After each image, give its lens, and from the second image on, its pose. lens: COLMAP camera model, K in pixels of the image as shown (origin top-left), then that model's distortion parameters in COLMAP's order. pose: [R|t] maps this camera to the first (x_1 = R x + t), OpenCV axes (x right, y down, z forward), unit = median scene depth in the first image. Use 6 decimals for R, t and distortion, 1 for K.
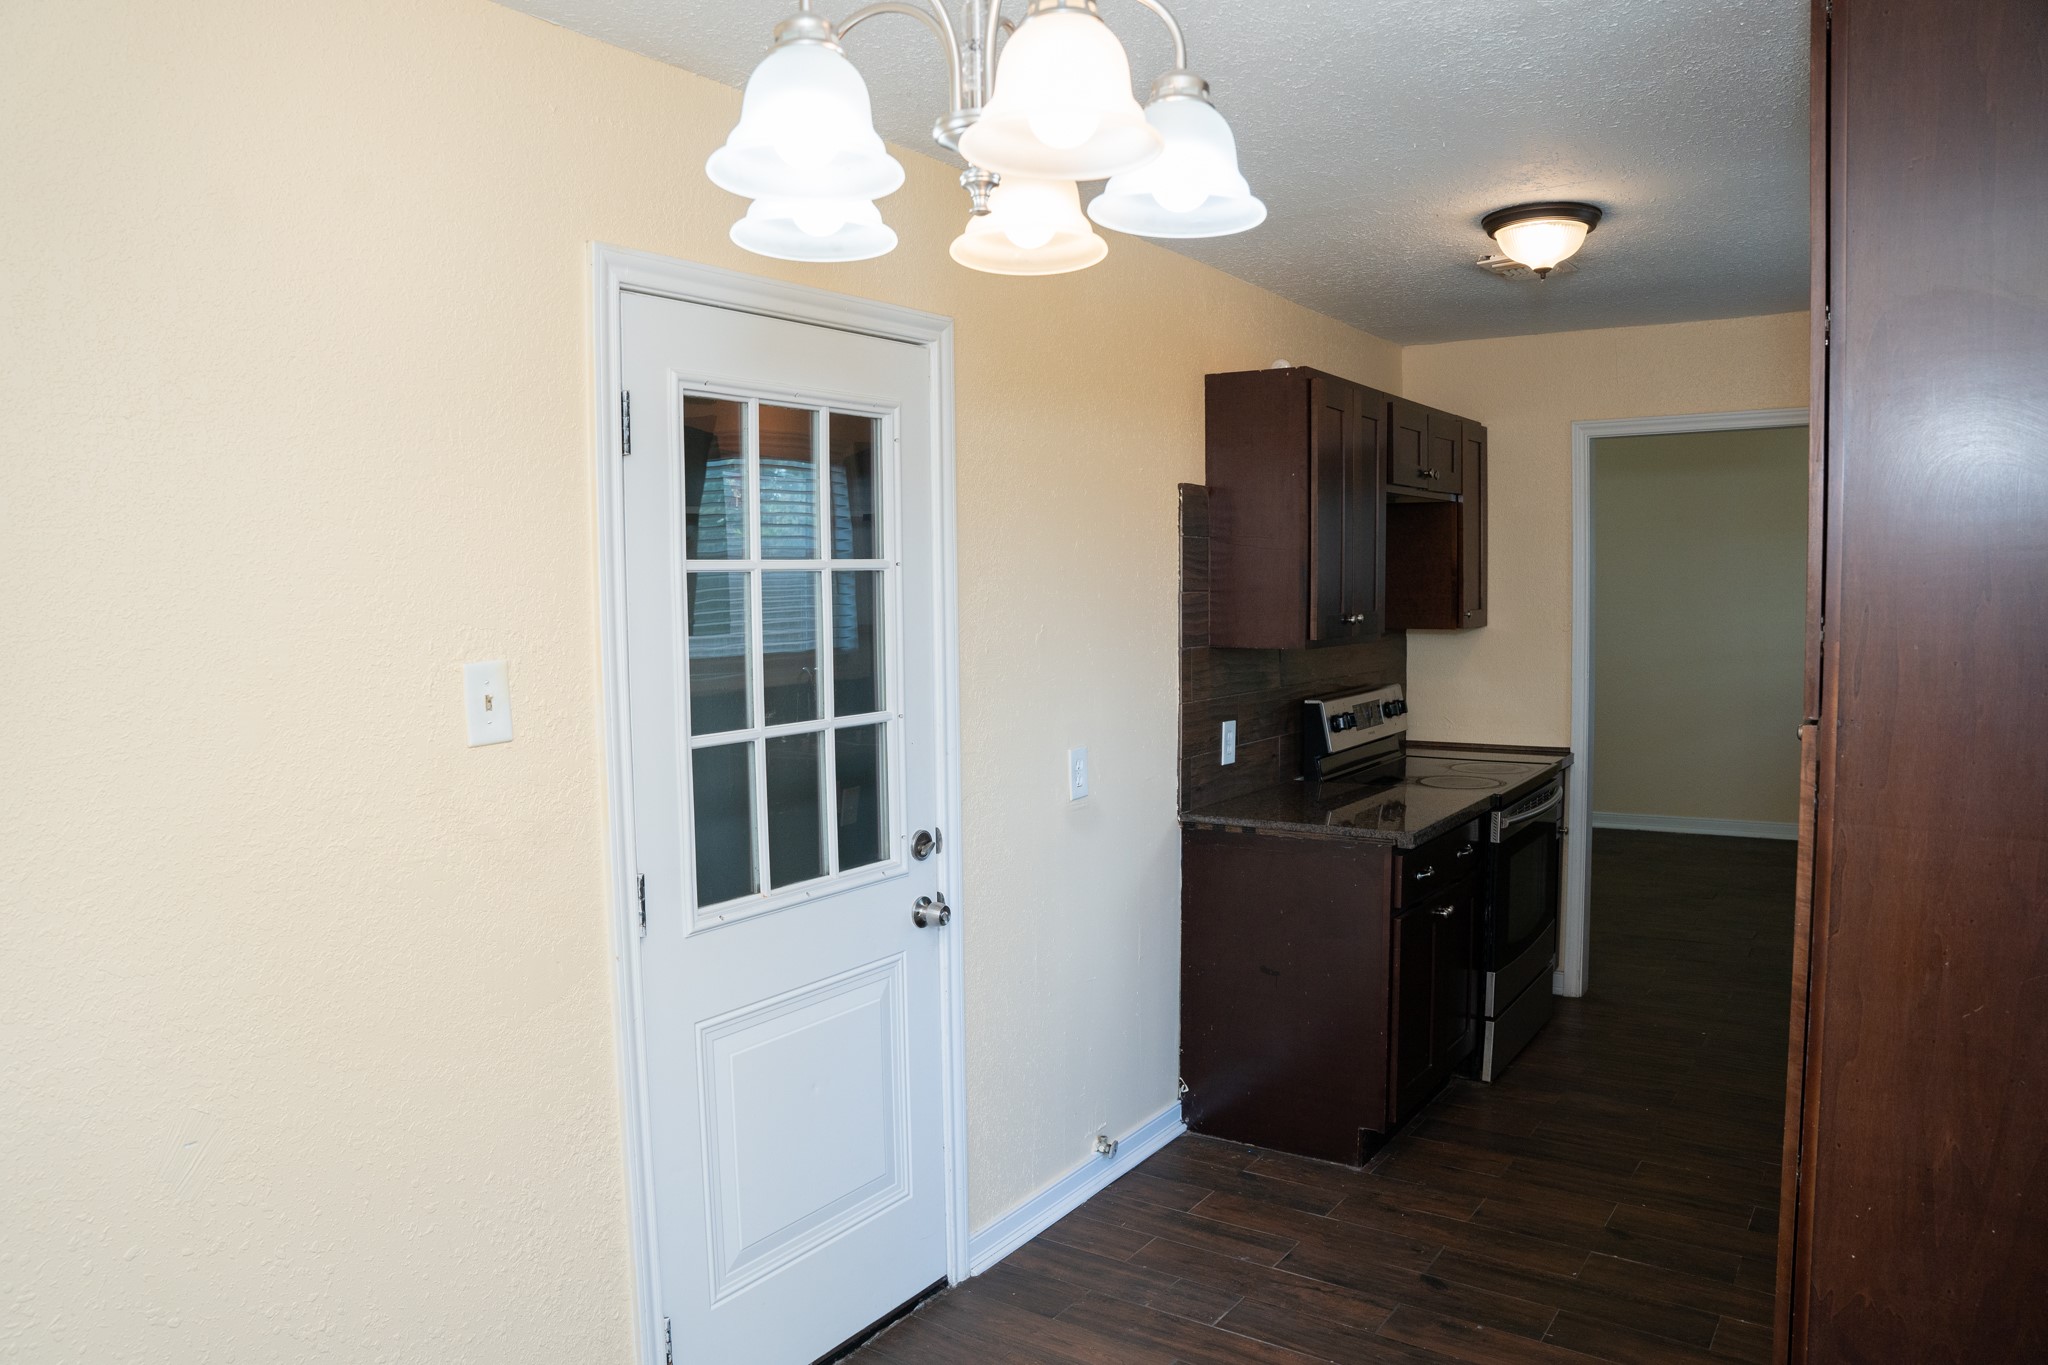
lens RADIAL K [[1431.7, 0, 1015.1], [0, 1431.7, 692.4], [0, 0, 1]] dist [-0.176377, 0.129813]
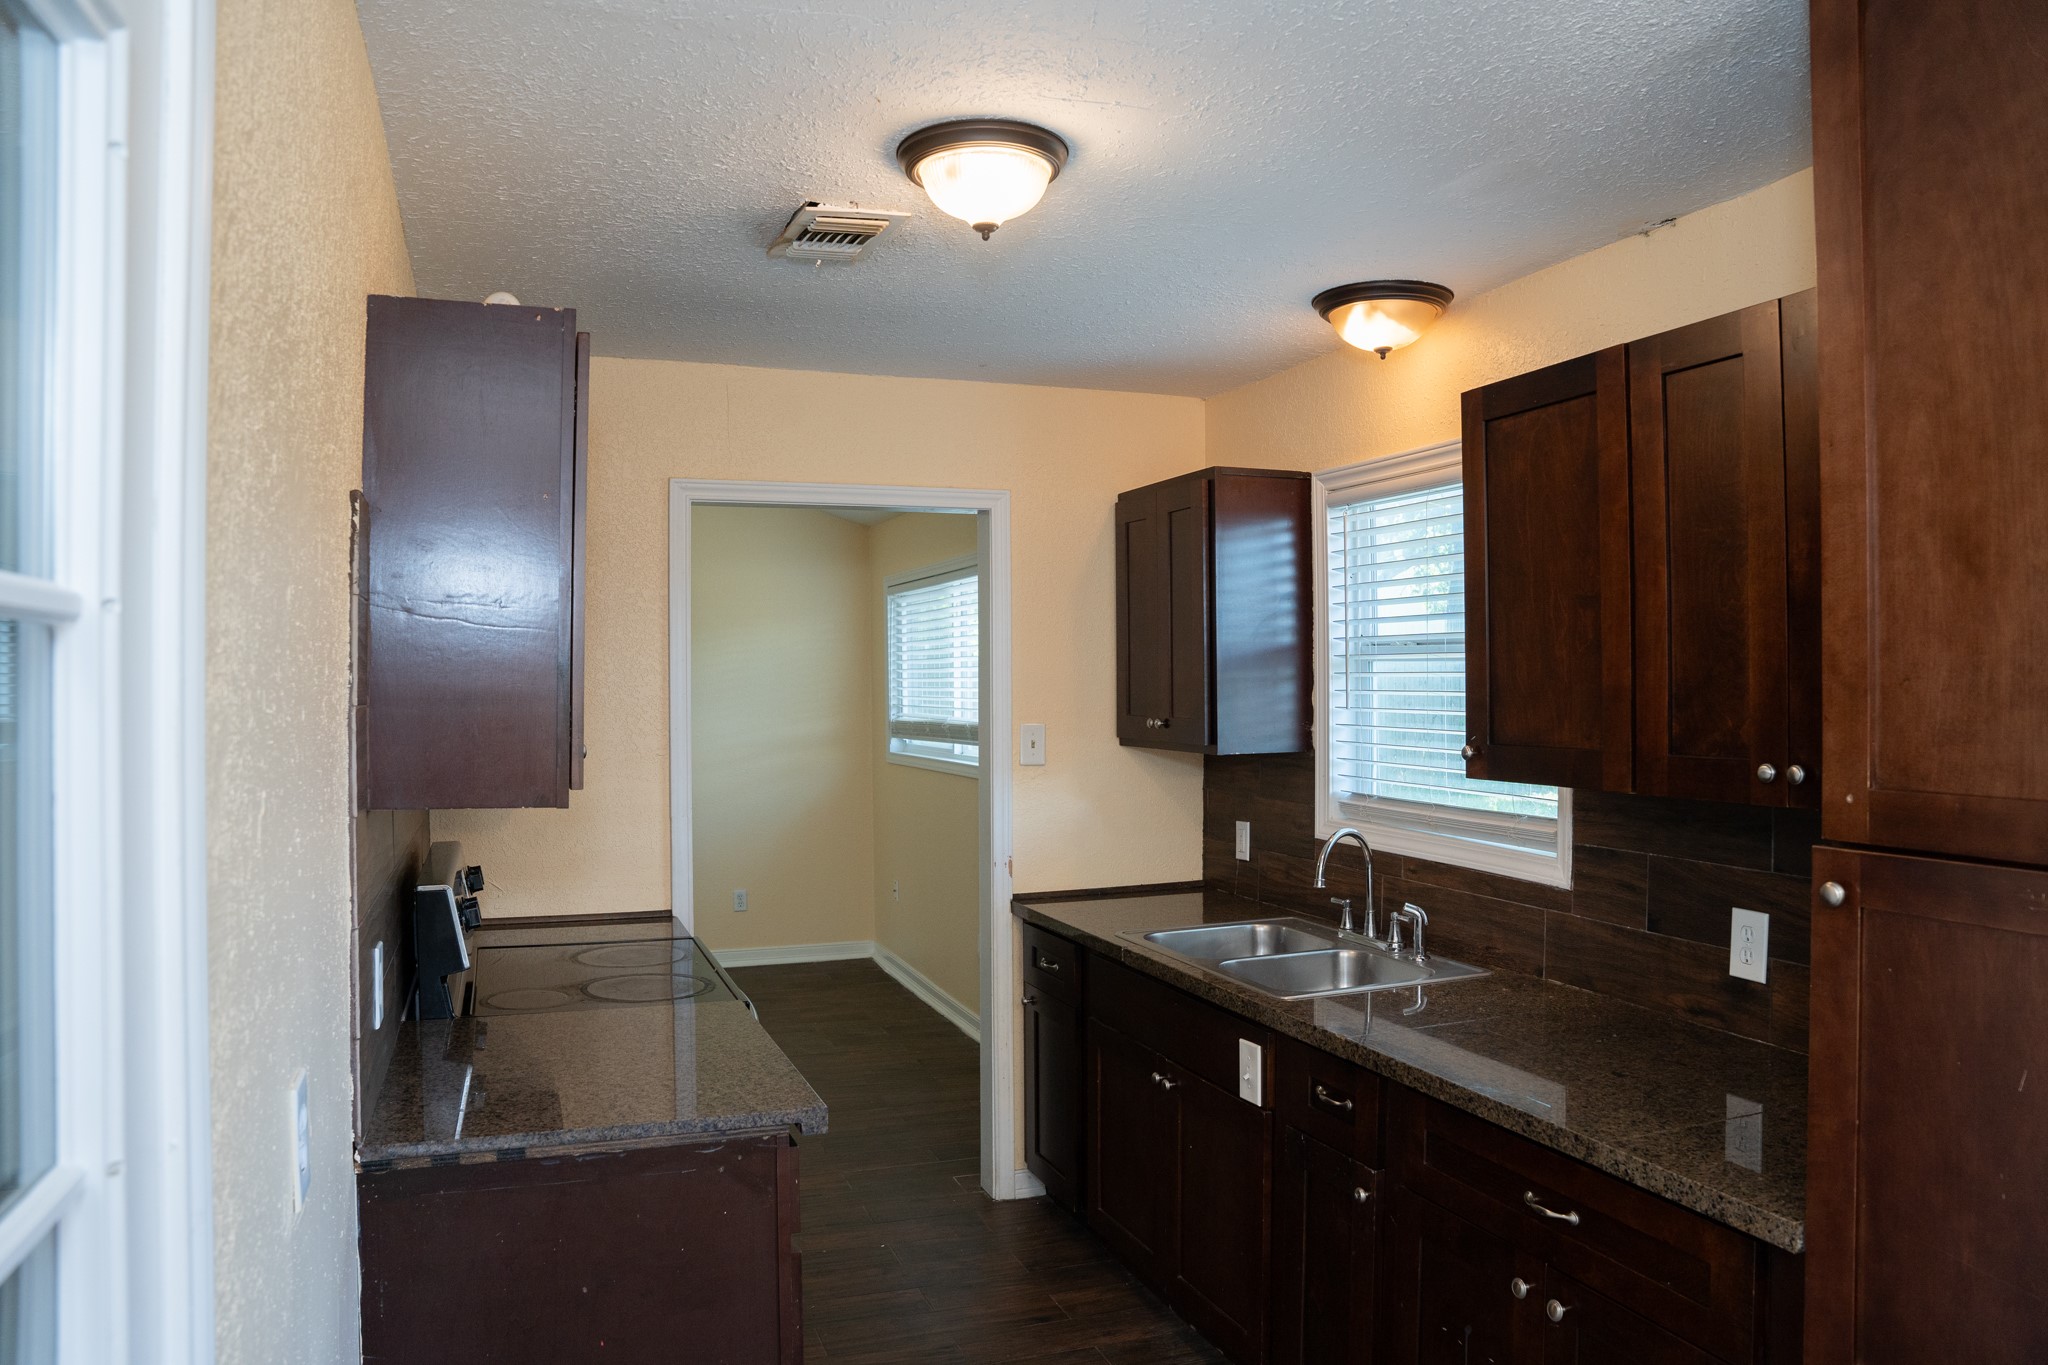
lens RADIAL K [[1431.7, 0, 1015.1], [0, 1431.7, 692.4], [0, 0, 1]] dist [-0.176377, 0.129813]
pose [[0.585274, 0.000824, 0.810835, -0.141933], [0.063084, 0.996922, -0.046548, -0.038239], [-0.808378, 0.078395, 0.583421, 0.536780]]
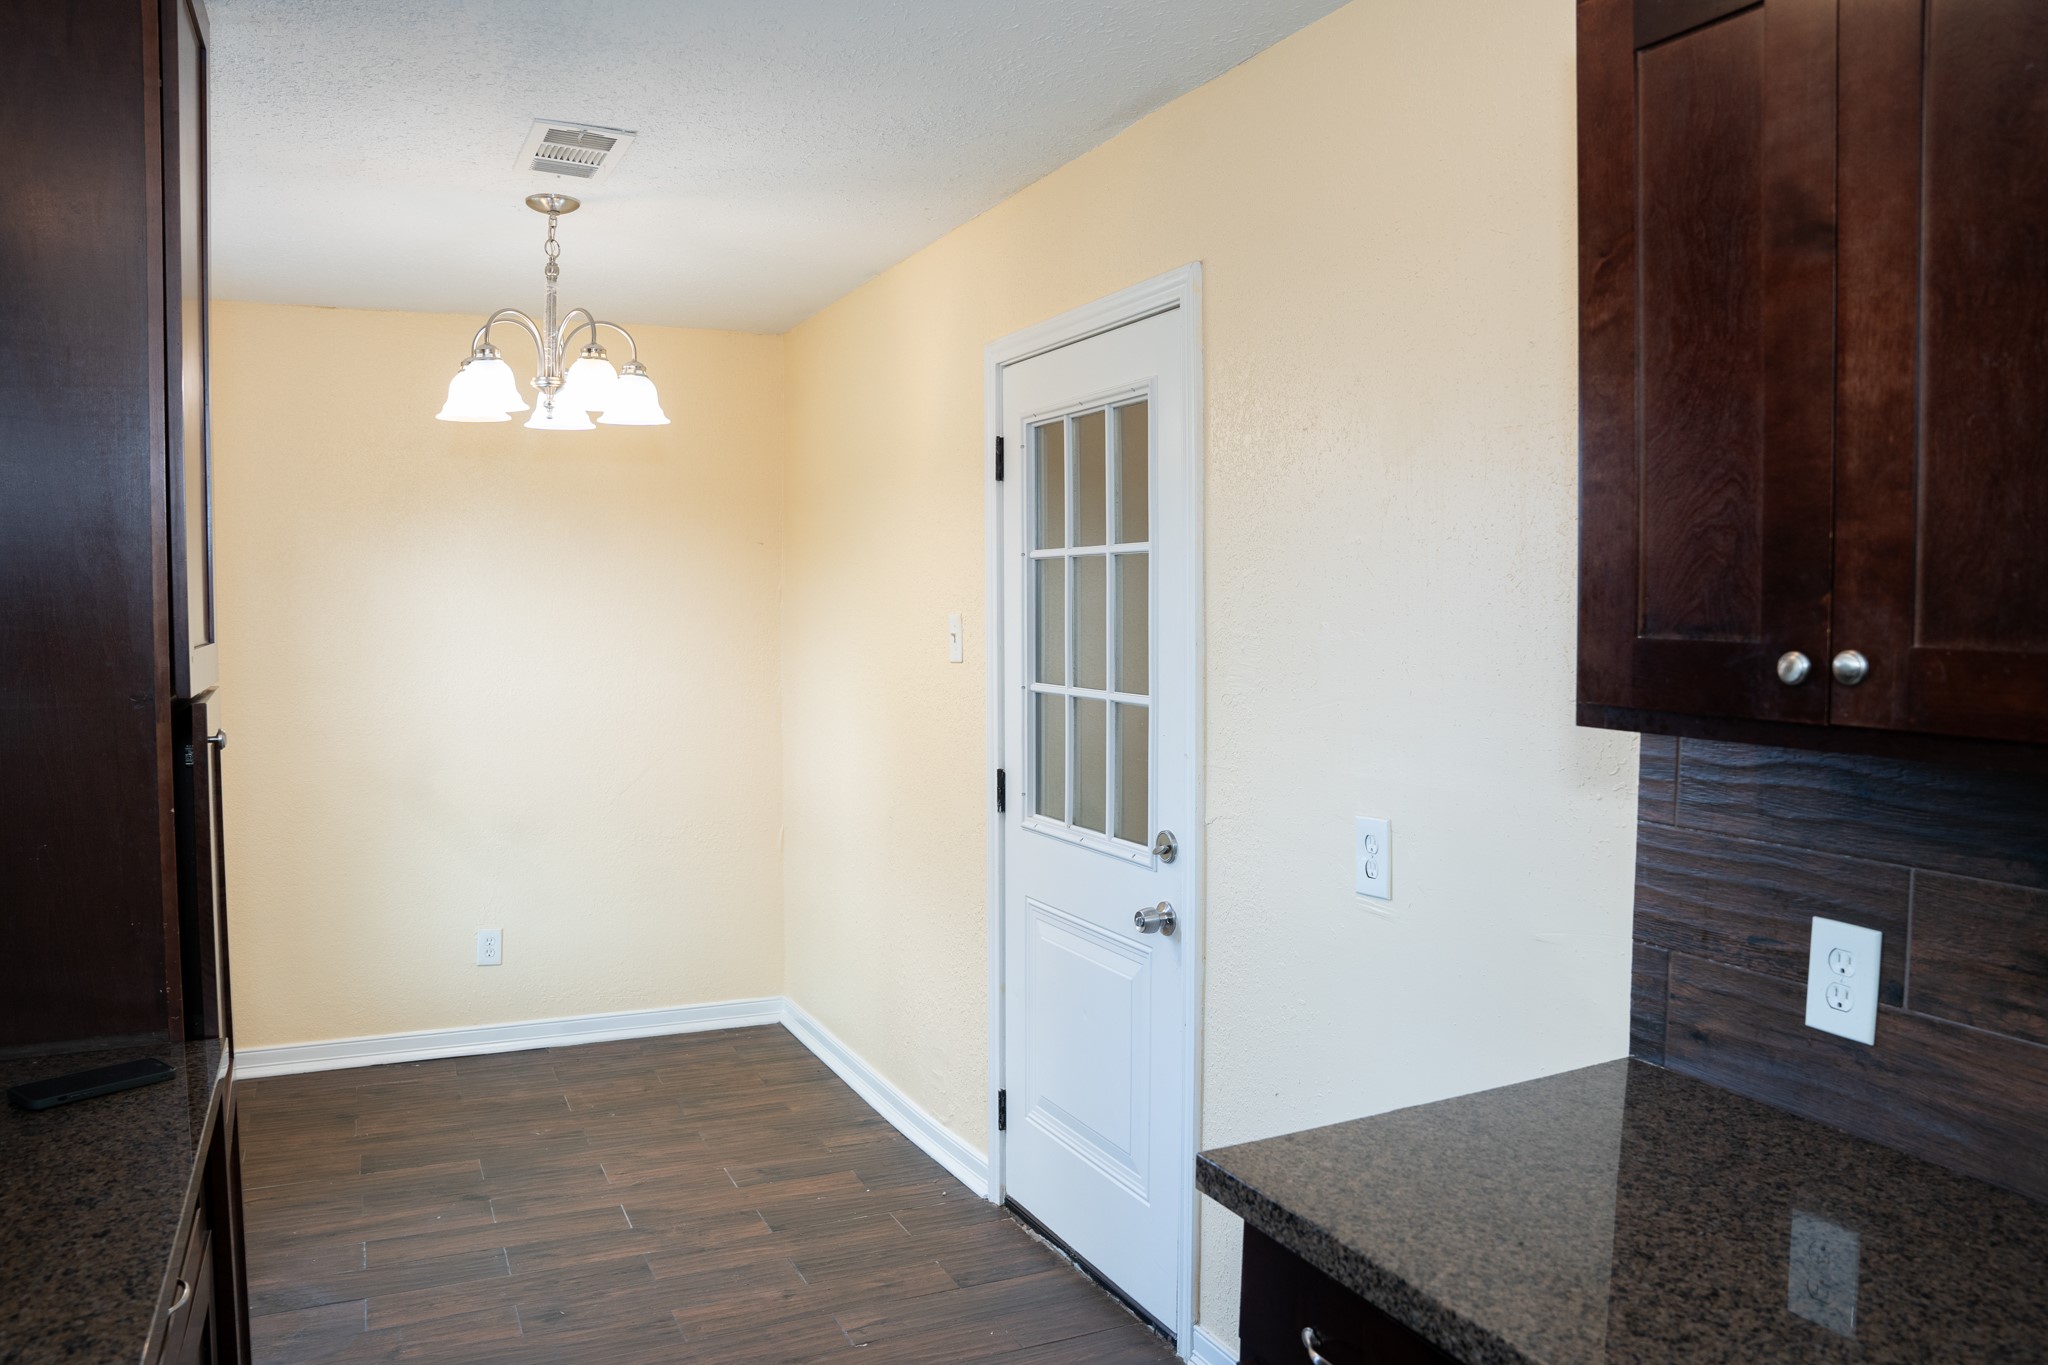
lens RADIAL K [[1431.7, 0, 1015.1], [0, 1431.7, 692.4], [0, 0, 1]] dist [-0.176377, 0.129813]
pose [[-0.490895, 0.067793, -0.868577, 0.610382], [-0.066249, 0.991177, 0.114804, -0.072078], [0.868696, 0.113899, -0.482072, 1.058433]]
